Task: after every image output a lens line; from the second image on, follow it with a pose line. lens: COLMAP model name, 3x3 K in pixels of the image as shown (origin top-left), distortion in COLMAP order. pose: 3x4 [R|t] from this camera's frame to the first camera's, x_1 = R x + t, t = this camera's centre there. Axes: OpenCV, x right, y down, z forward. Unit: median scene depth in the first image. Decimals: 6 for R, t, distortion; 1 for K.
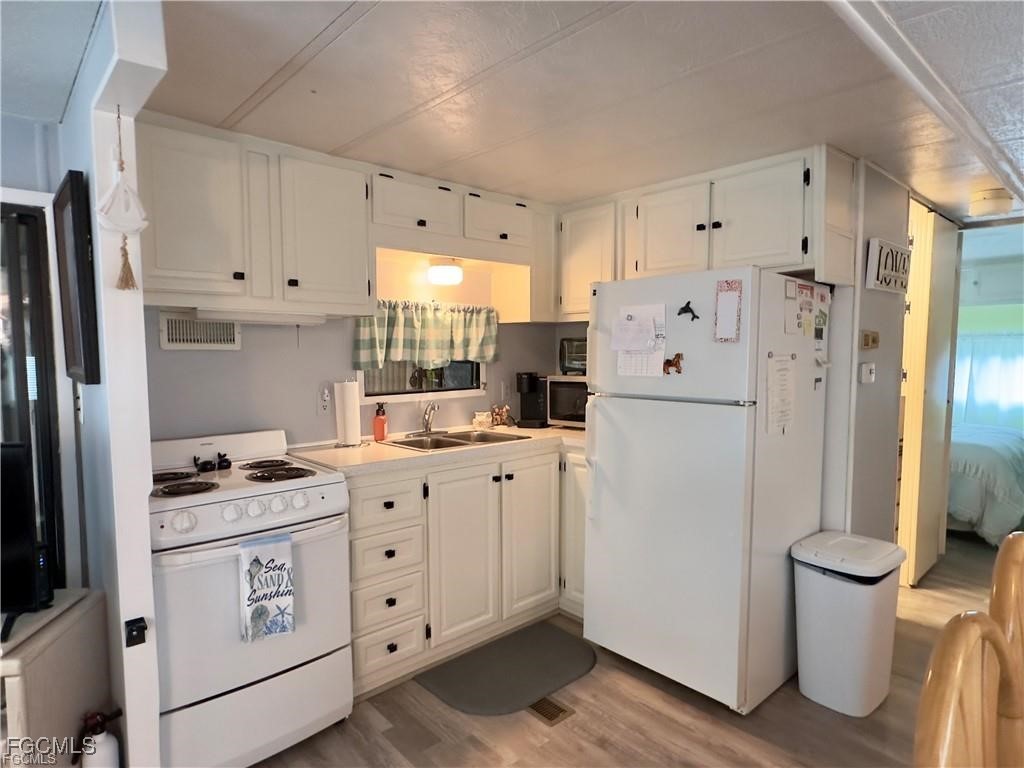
lens RADIAL K [[581.6, 0, 506.0], [0, 581.6, 388.8], [0, 0, 1]] dist [-0.001272, -0.000514]
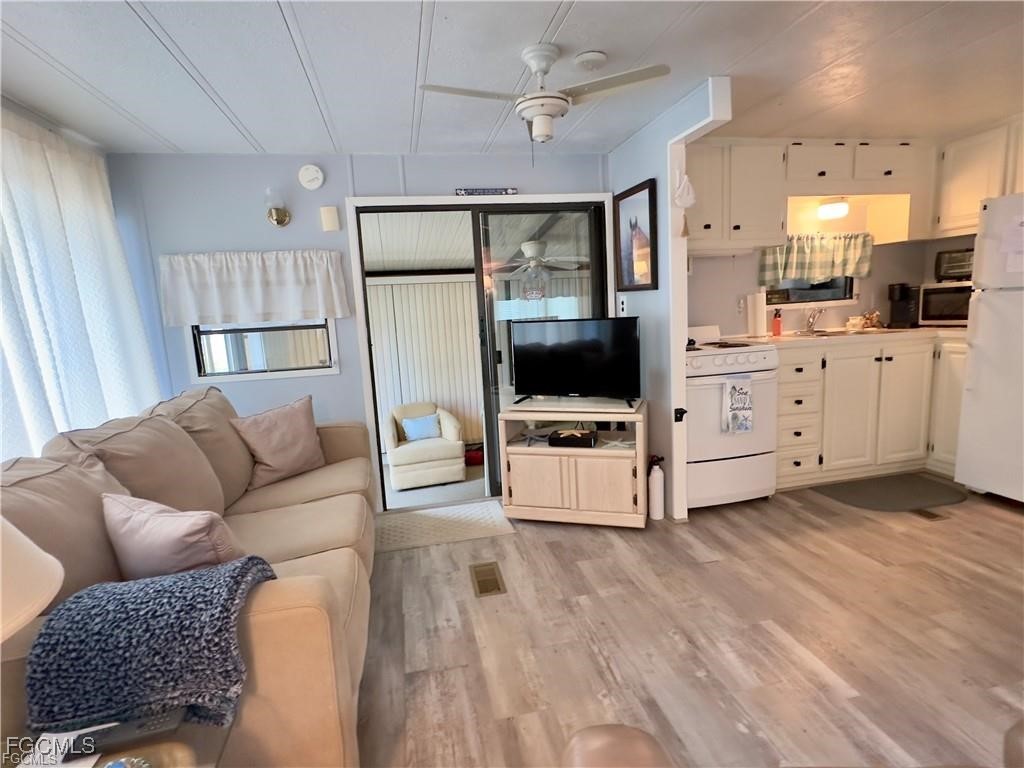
lens RADIAL K [[518.0, 0, 509.0], [0, 518.0, 387.6], [0, 0, 1]] dist [-0.002258, 0.000836]
pose [[0.865021, 0.031078, -0.500772, -0.150049], [0.020007, 0.995149, 0.096319, 0.084367], [0.501336, -0.093337, 0.860204, -0.459793]]
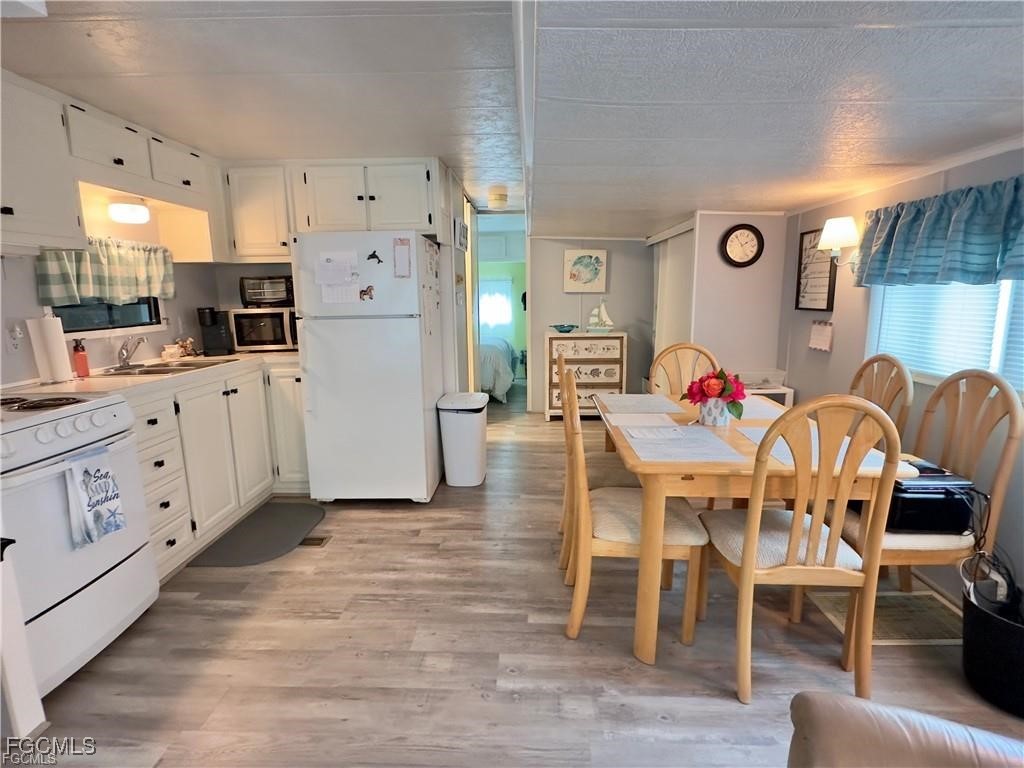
lens RADIAL K [[518.0, 0, 509.0], [0, 518.0, 387.6], [0, 0, 1]] dist [-0.002258, 0.000836]
pose [[0.696845, -0.137093, 0.703997, -0.350822], [0.062252, 0.989419, 0.131055, 0.037891], [-0.714515, -0.047499, 0.698006, -0.164145]]
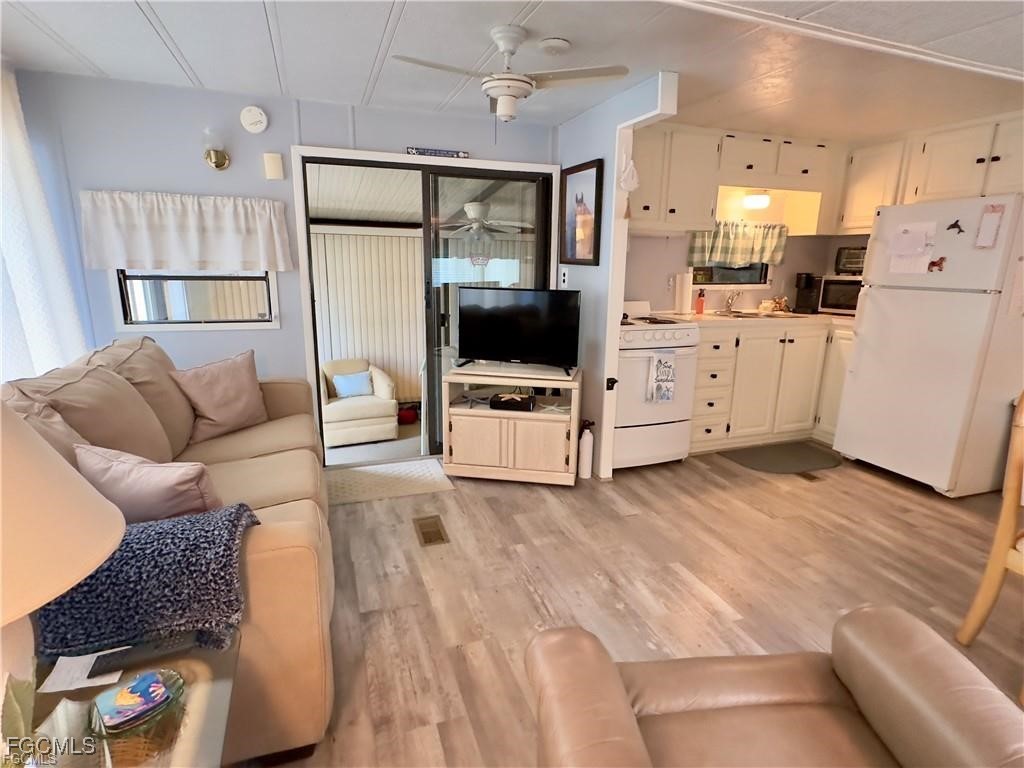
lens RADIAL K [[531.2, 0, 511.2], [0, 531.2, 387.3], [0, 0, 1]] dist [-0.001997, 0.000149]
pose [[0.926232, 0.102986, -0.362612, -0.153398], [-0.042407, 0.984317, 0.171235, 0.063938], [0.374560, -0.143227, 0.916074, -0.543487]]
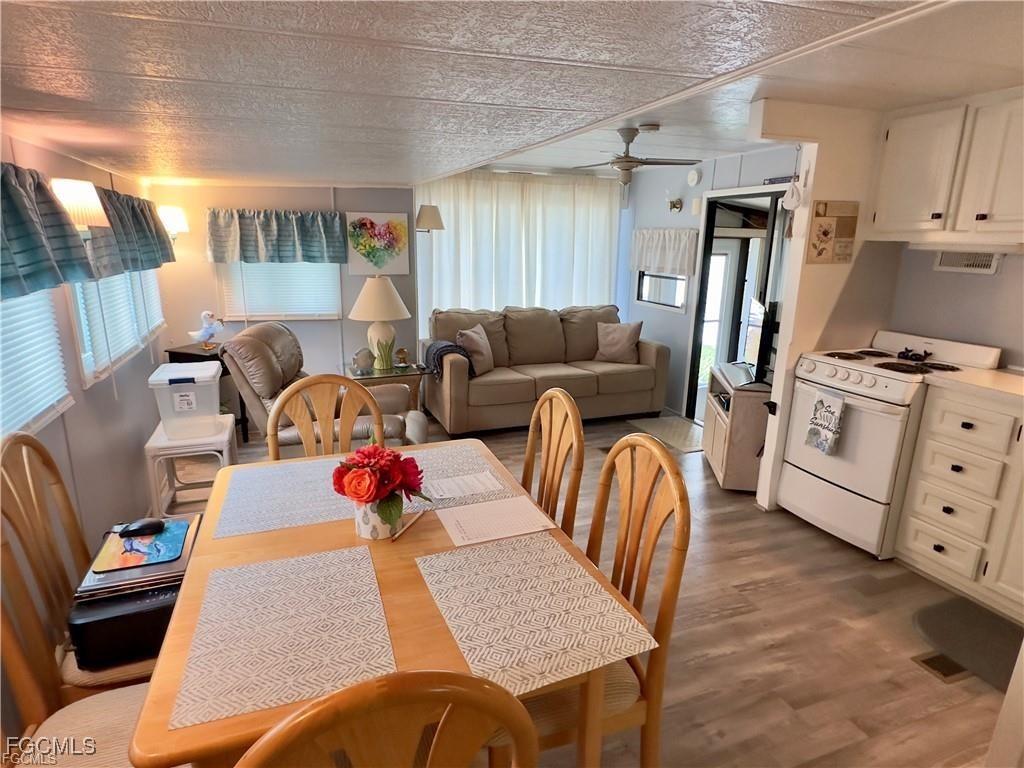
lens RADIAL K [[581.6, 0, 506.0], [0, 581.6, 388.8], [0, 0, 1]] dist [-0.001272, -0.000514]
pose [[-0.365473, 0.229367, -0.902120, 0.899865], [-0.077044, 0.958385, 0.274885, -0.081805], [0.927628, 0.169966, -0.332593, 0.461971]]
